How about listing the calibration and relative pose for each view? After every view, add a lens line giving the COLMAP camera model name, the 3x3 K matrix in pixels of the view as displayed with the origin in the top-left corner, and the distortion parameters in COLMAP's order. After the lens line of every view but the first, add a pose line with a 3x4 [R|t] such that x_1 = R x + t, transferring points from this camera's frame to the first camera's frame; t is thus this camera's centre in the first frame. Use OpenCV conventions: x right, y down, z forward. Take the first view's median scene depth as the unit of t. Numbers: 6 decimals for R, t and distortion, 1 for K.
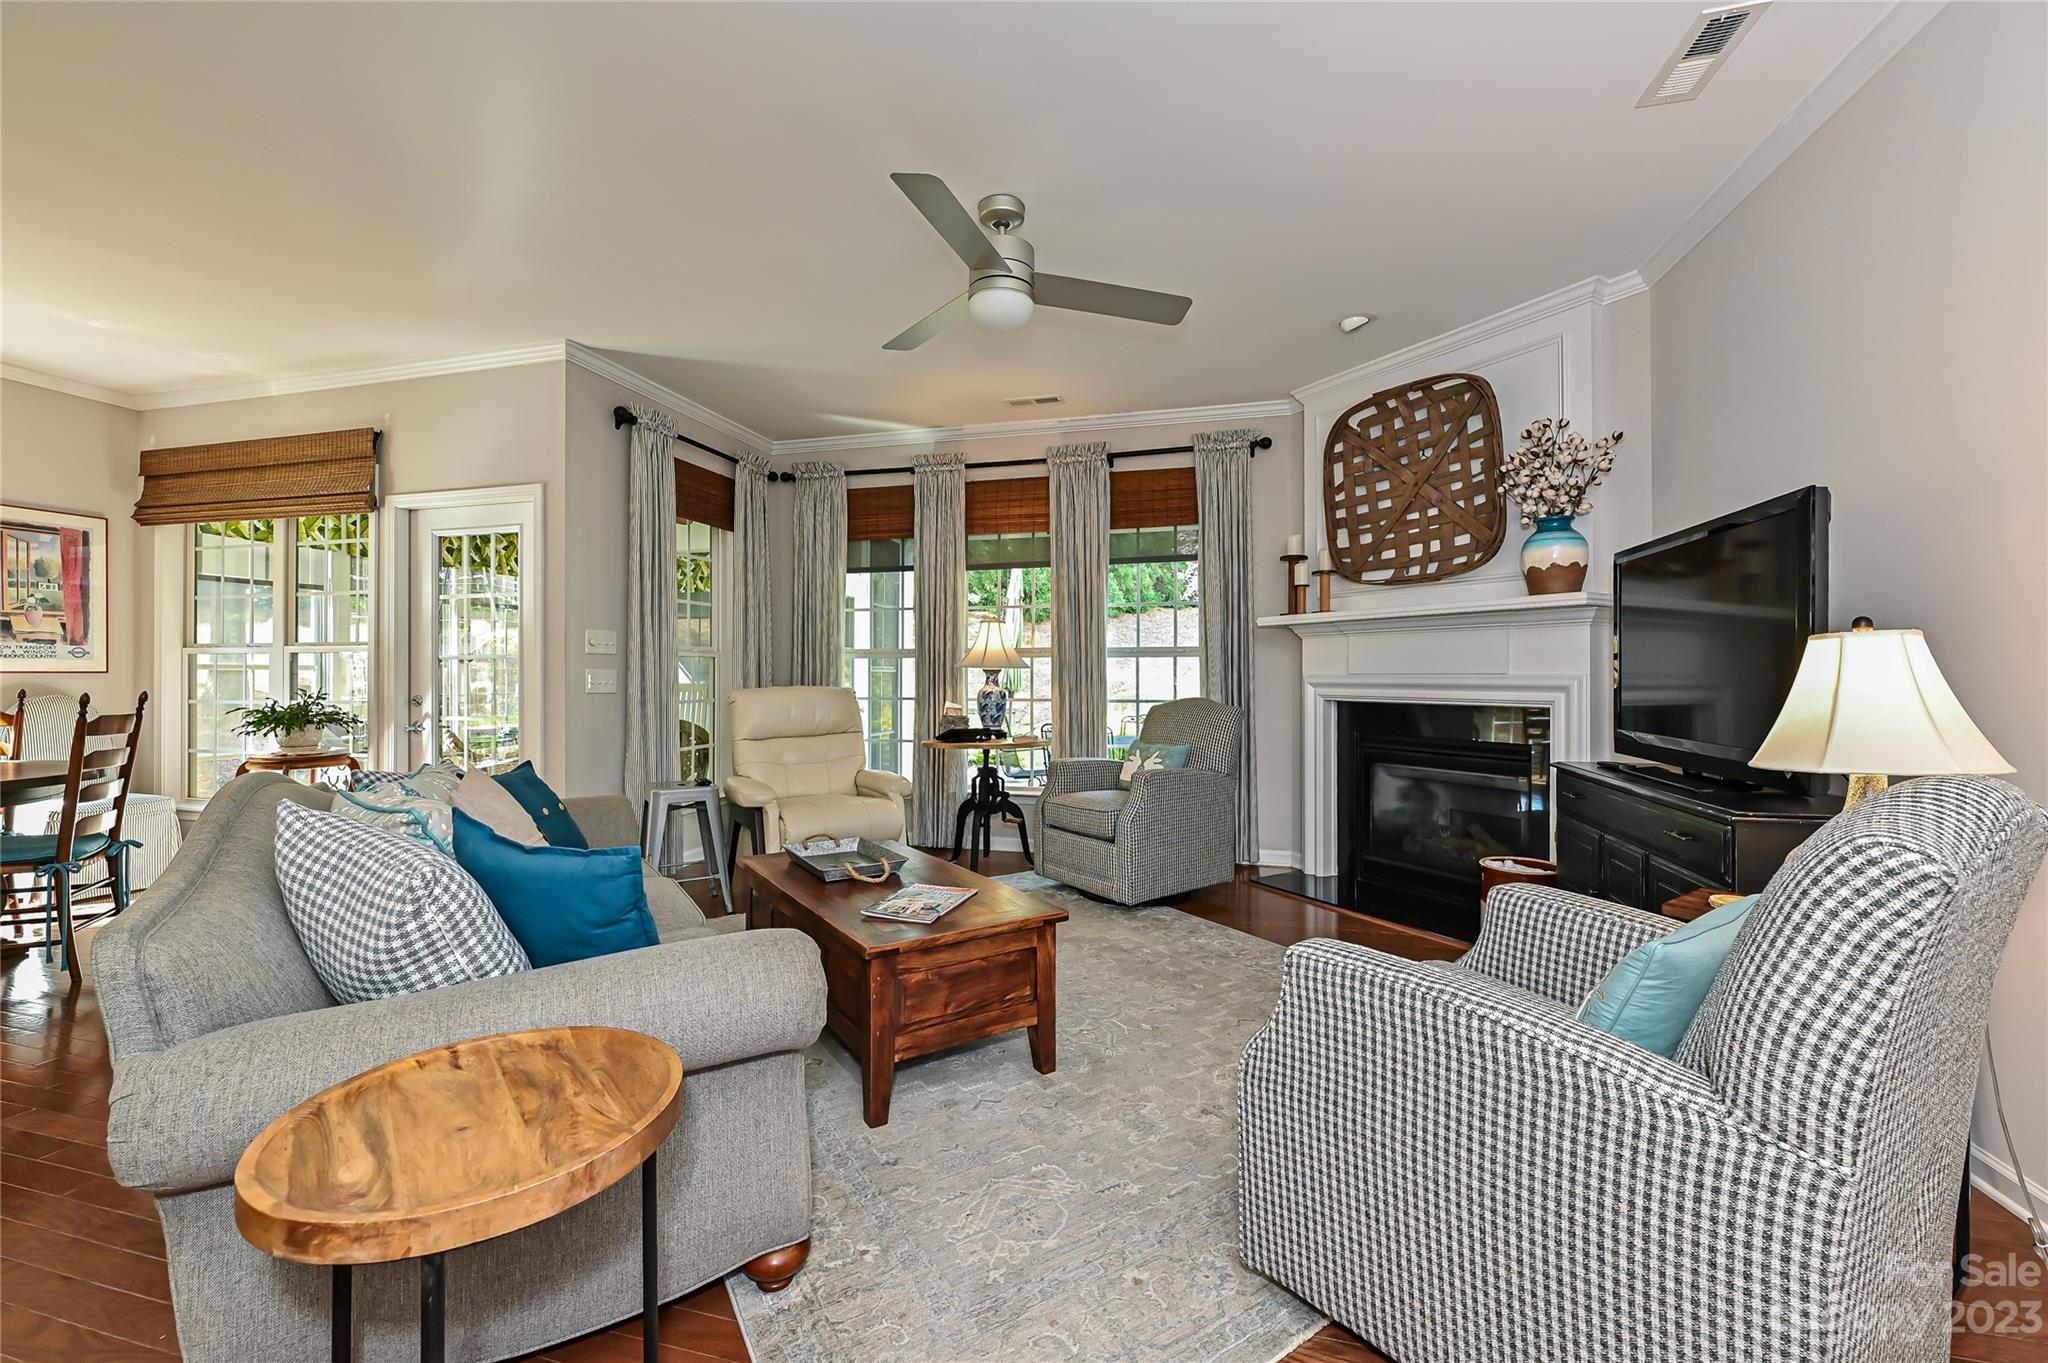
lens RADIAL K [[821.4, 0, 1037.1], [0, 821.4, 672.1], [0, 0, 1]] dist [-0.000997, -0.000075]
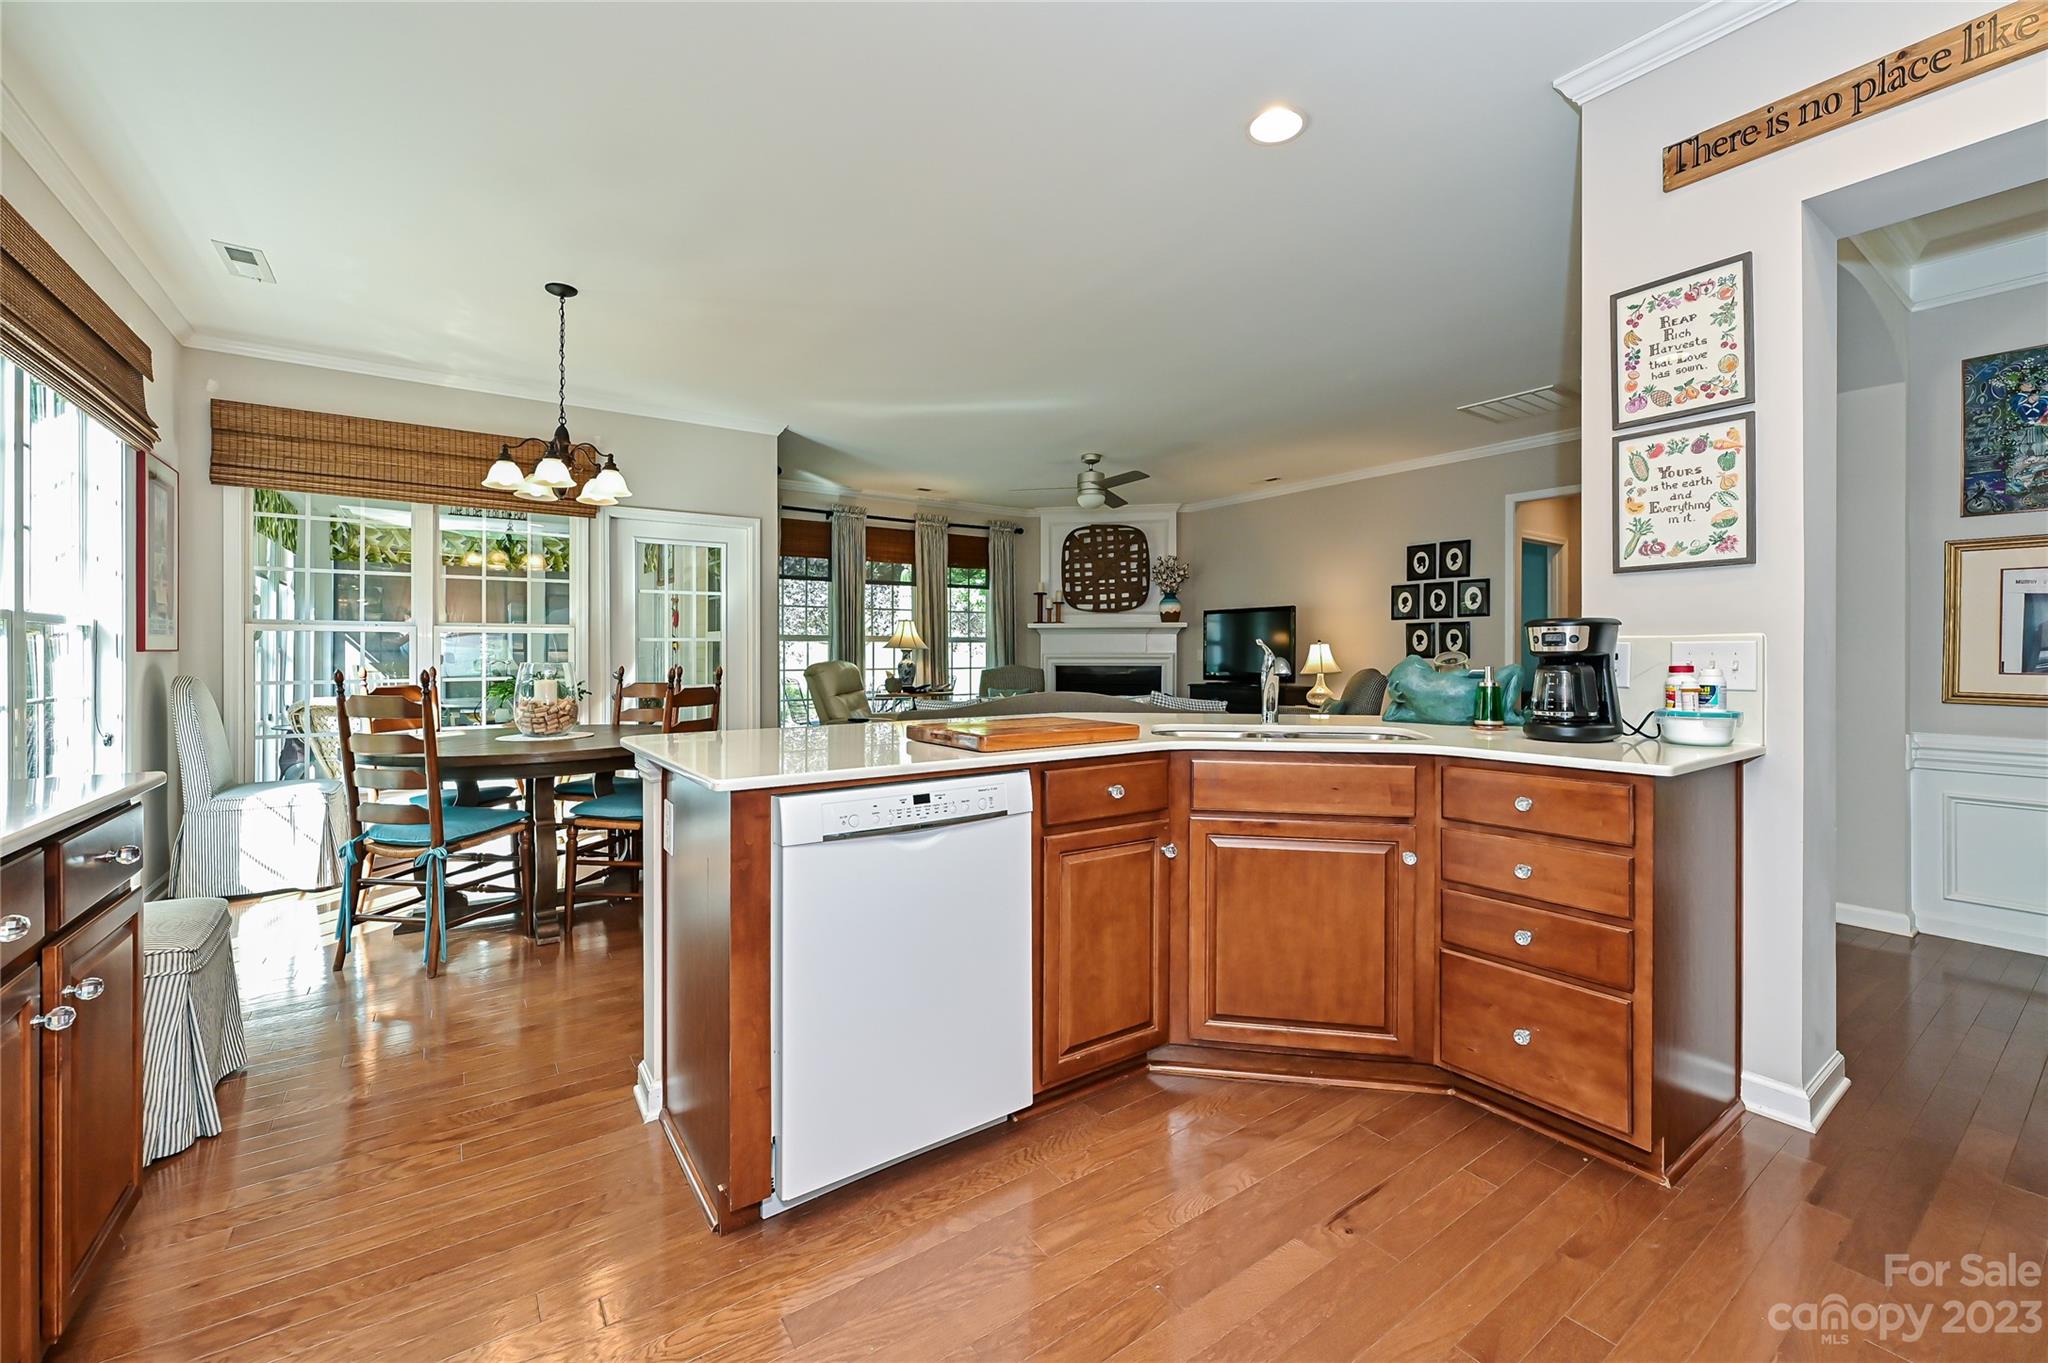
lens RADIAL K [[821.4, 0, 1023.5], [0, 821.4, 651.1], [0, 0, 1]] dist [-0.000997, -0.000075]
pose [[0.638030, 0.000682, 0.770011, -1.318324], [-0.002107, 0.999997, 0.000860, -0.002666], [-0.770008, -0.002171, 0.638030, -0.243382]]
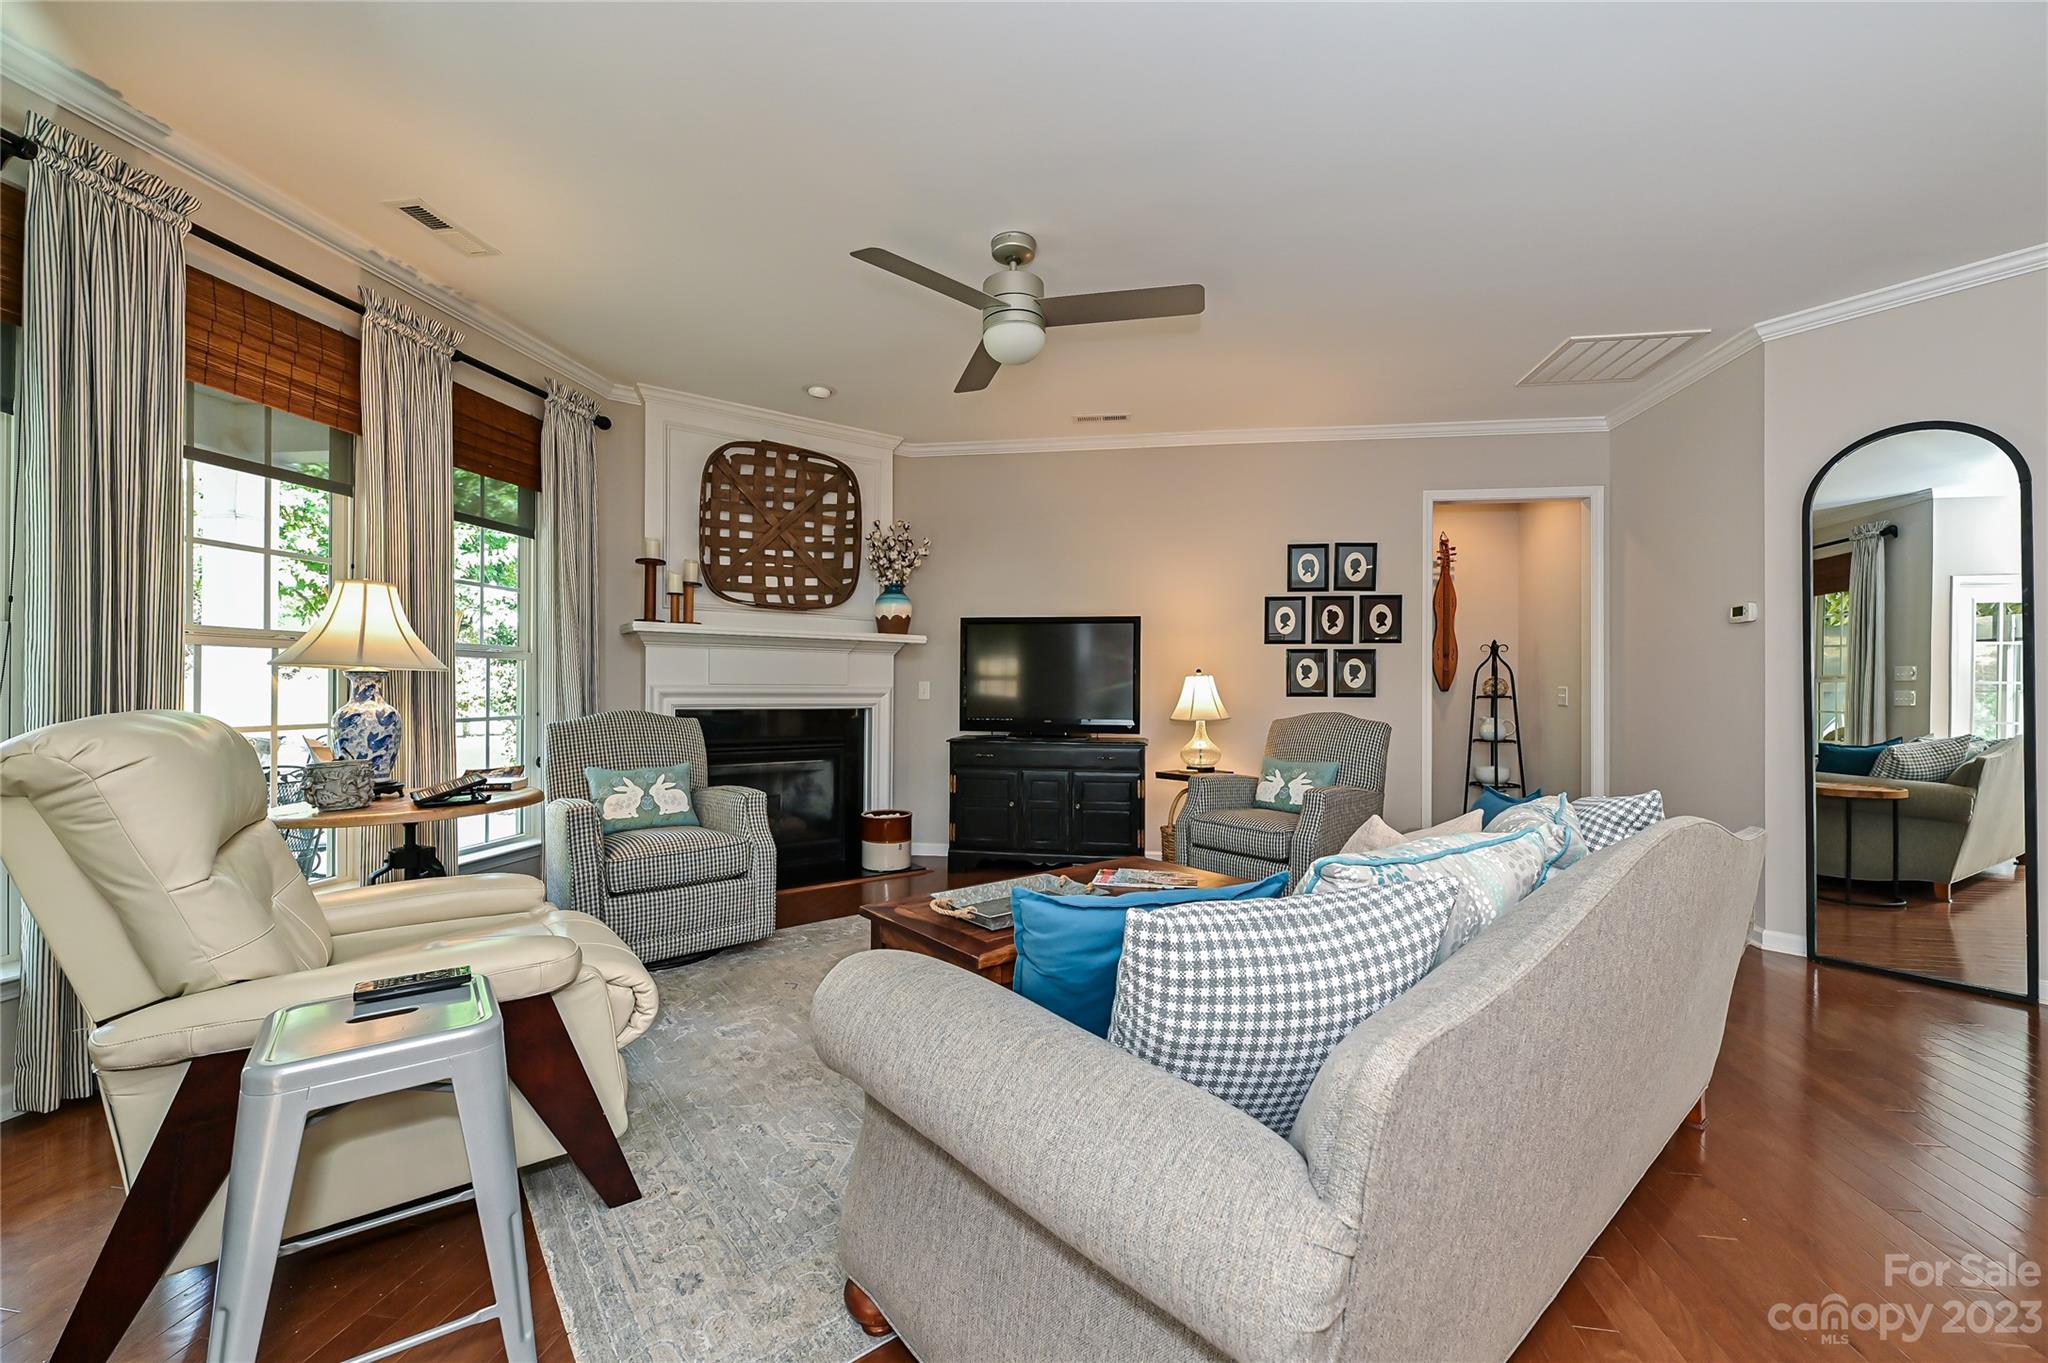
lens RADIAL K [[821.4, 0, 1024.2], [0, 821.4, 683.6], [0, 0, 1]] dist [-0.000997, -0.000075]
pose [[-0.102698, 0.005488, 0.994697, -0.721682], [-0.010823, 0.999919, -0.006634, 0.003696], [-0.994654, -0.011447, -0.102630, 0.713049]]
